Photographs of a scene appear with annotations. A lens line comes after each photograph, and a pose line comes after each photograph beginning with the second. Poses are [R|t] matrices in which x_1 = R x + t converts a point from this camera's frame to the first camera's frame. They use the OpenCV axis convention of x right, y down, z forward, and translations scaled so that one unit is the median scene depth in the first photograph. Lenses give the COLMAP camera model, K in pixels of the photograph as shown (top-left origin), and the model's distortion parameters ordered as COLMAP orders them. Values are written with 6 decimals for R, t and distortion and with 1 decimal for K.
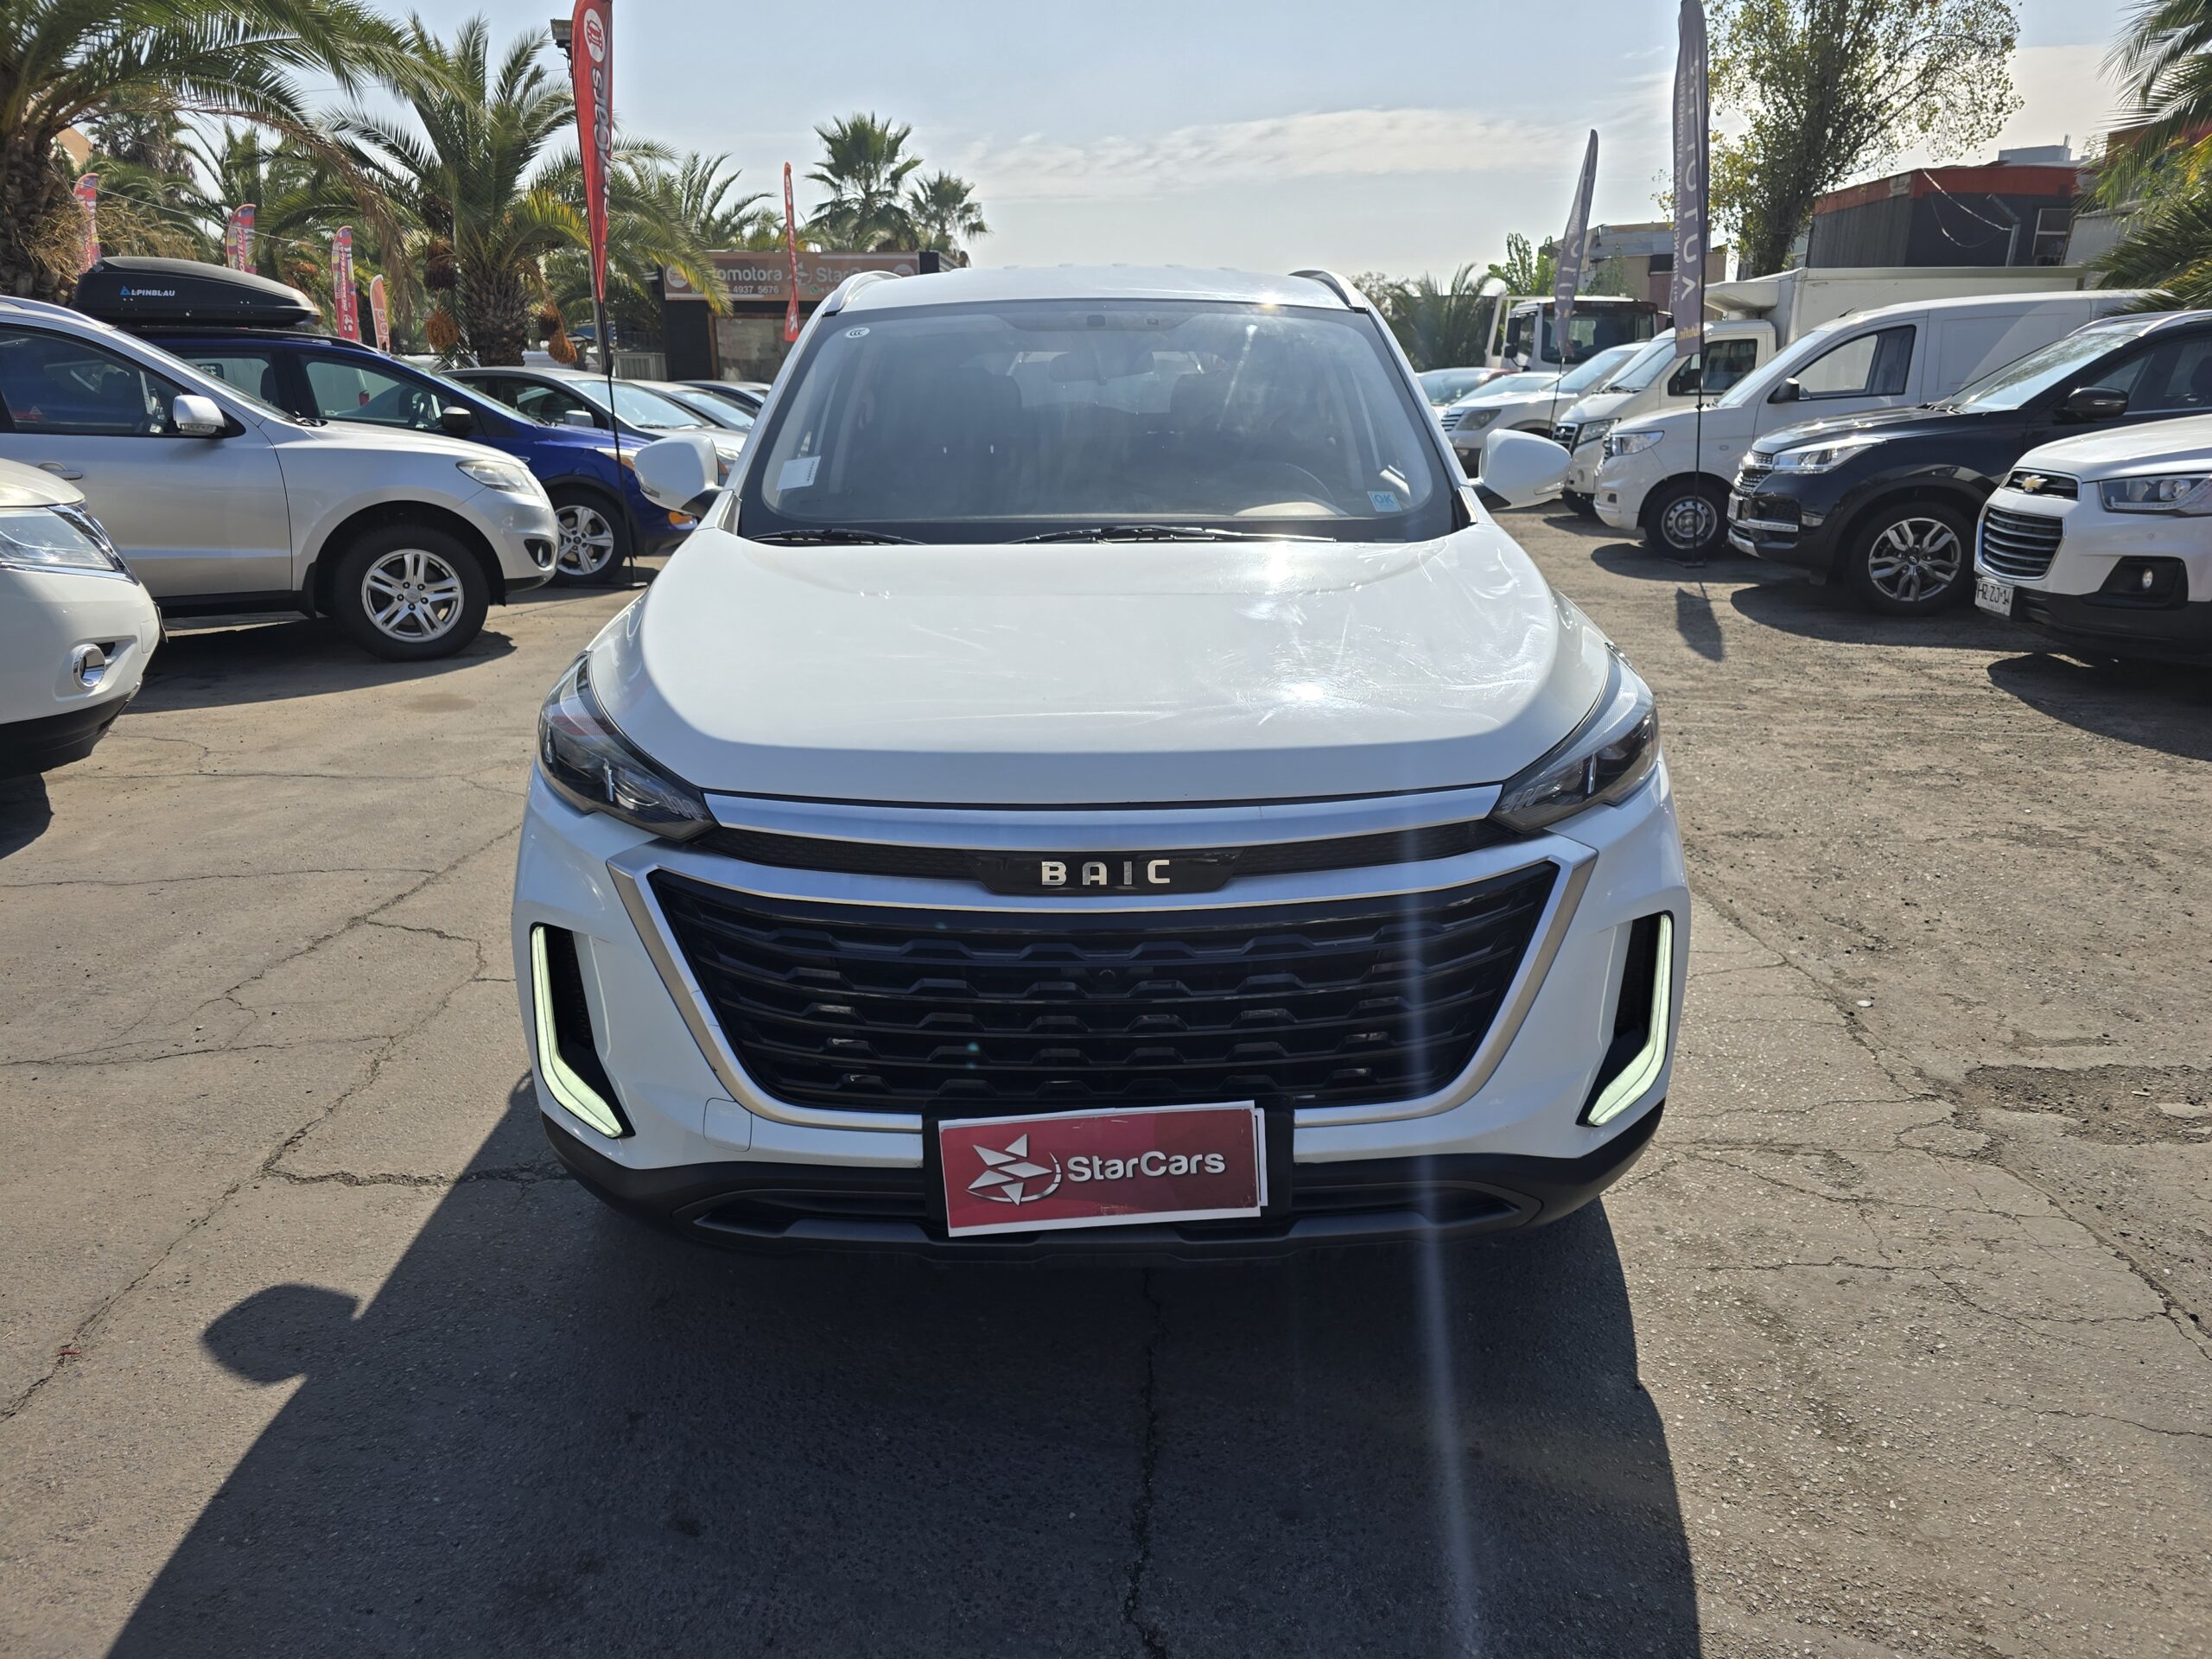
lens RADIAL K [[1476.7, 0, 1107.4], [0, 1476.7, 830.0], [0, 0, 1]] dist [0.020525, -0.032434]
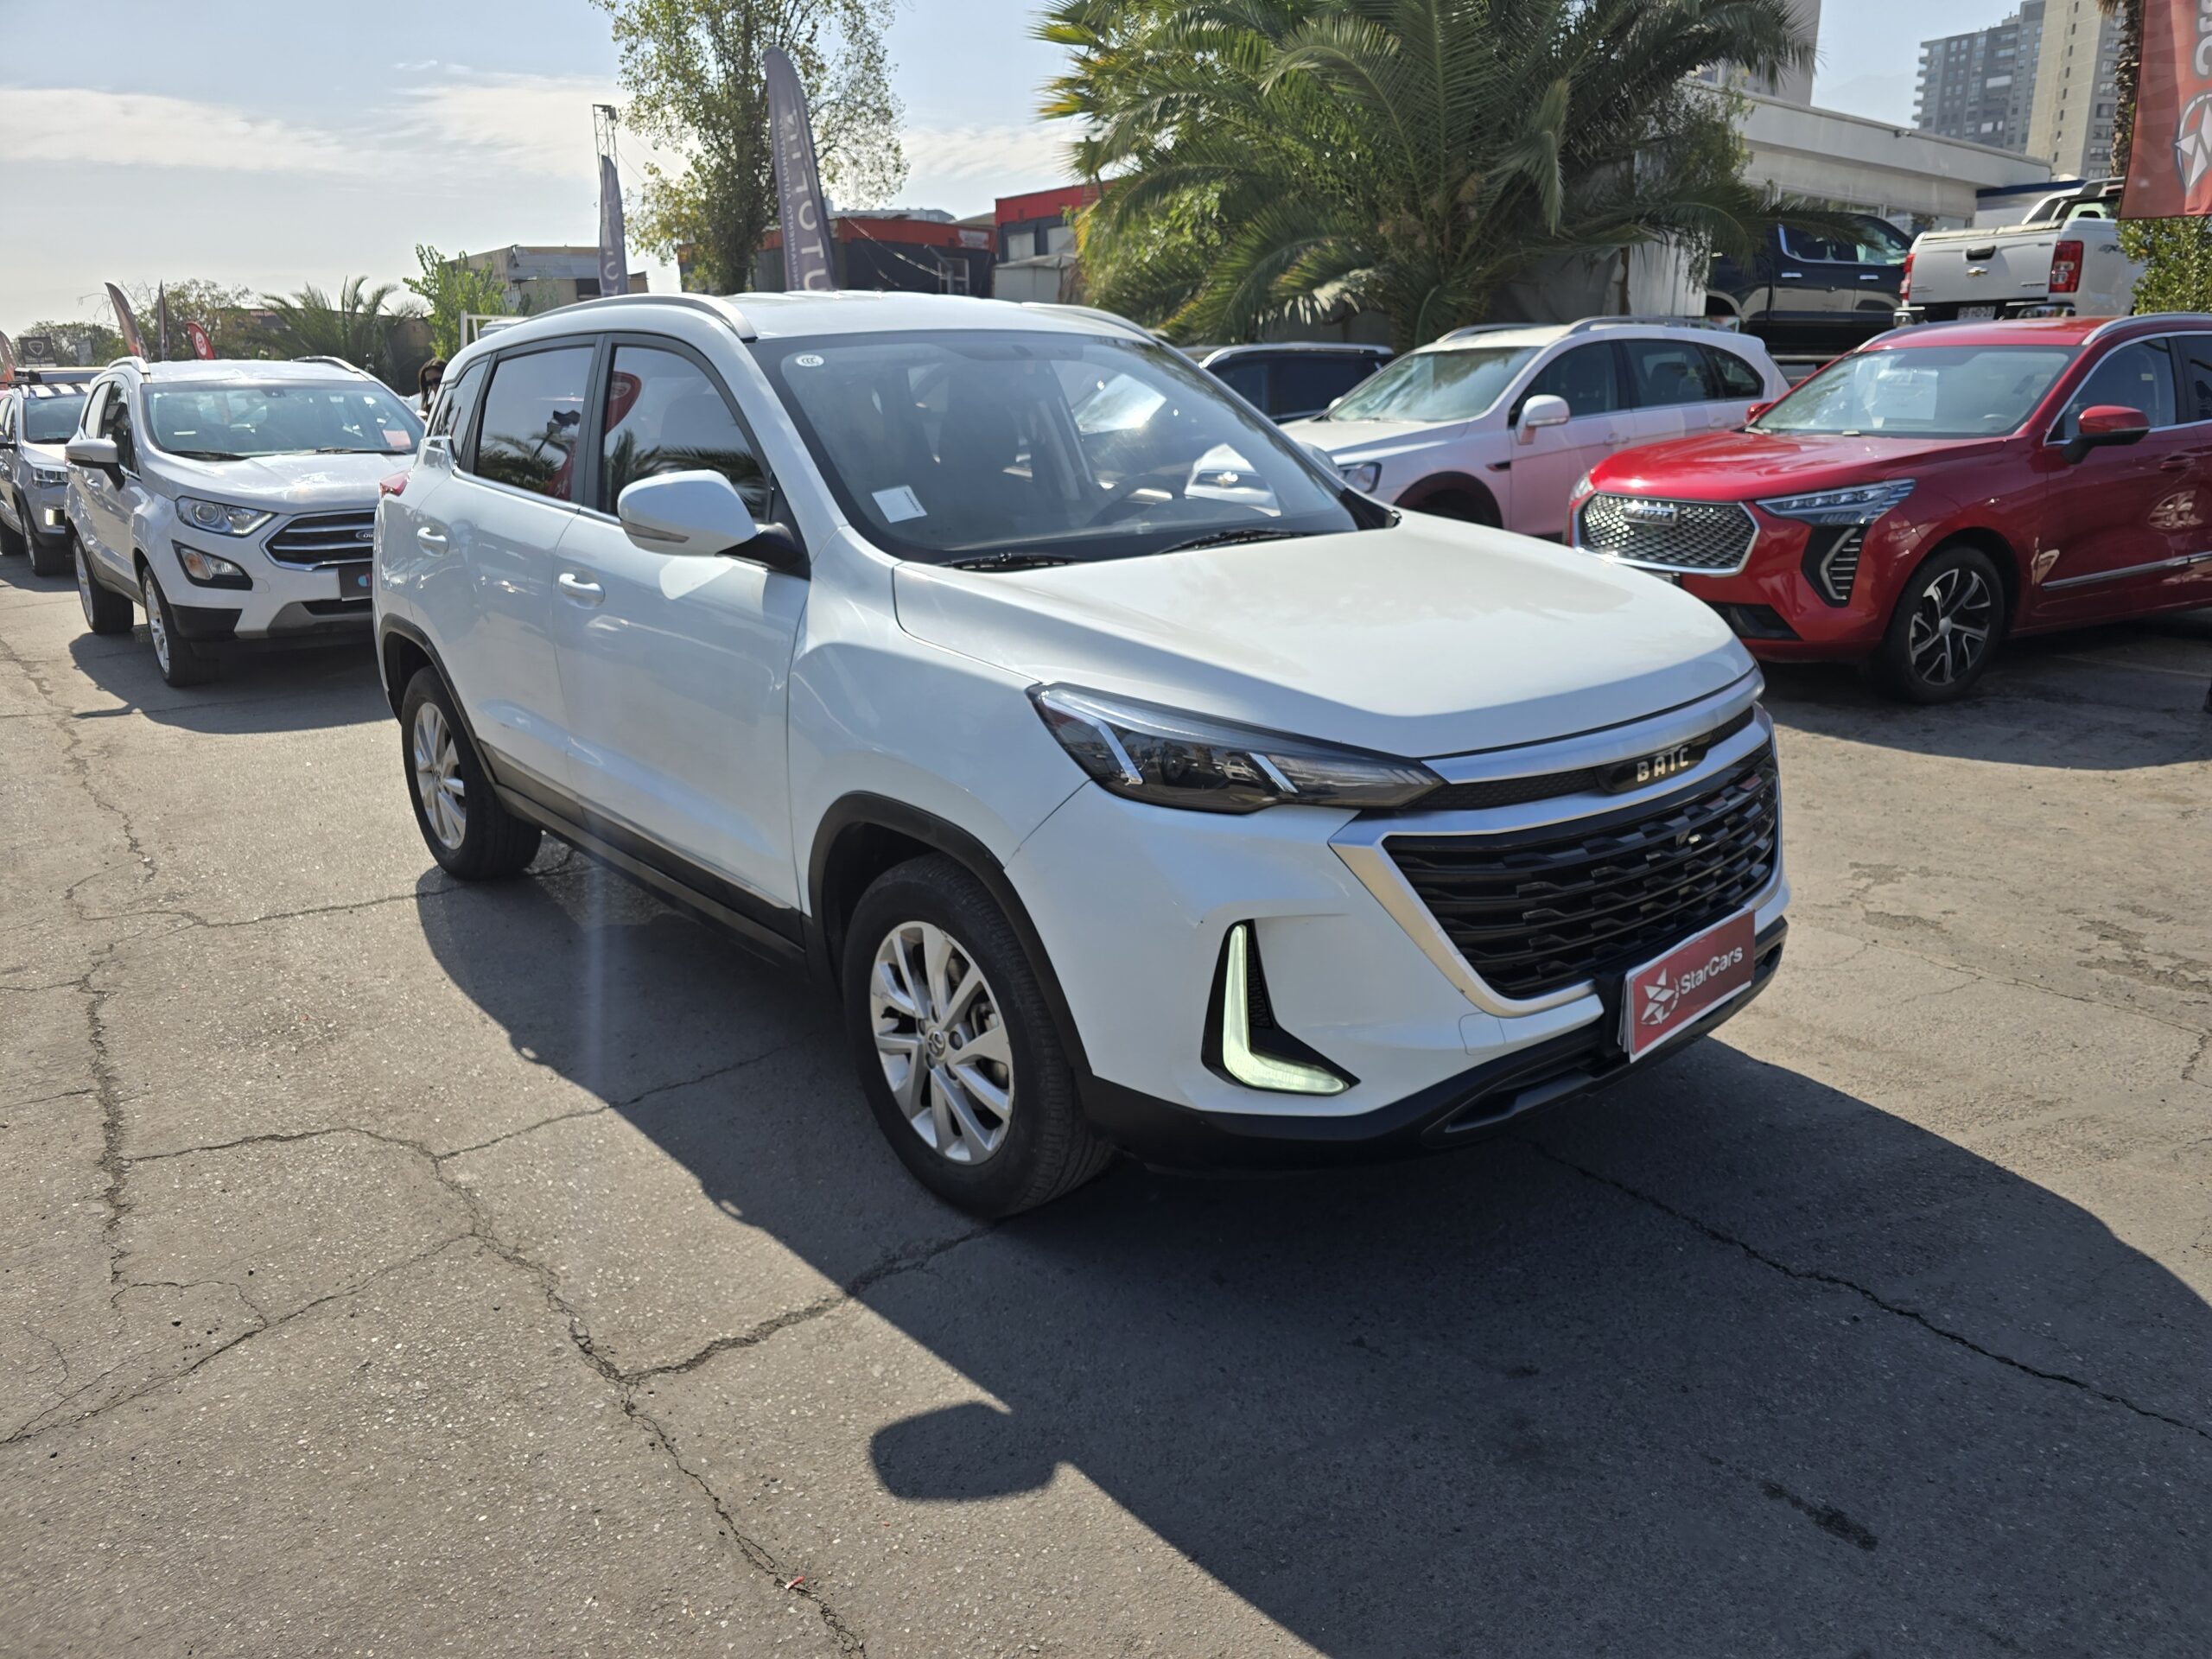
lens RADIAL K [[1476.7, 0, 1122.9], [0, 1476.7, 831.0], [0, 0, 1]] dist [0.020525, -0.032434]
pose [[0.755783, -0.184398, 0.628323, -1.190117], [0.192272, 0.979728, 0.056251, -0.081865], [-0.625958, 0.078295, 0.775916, 0.245658]]
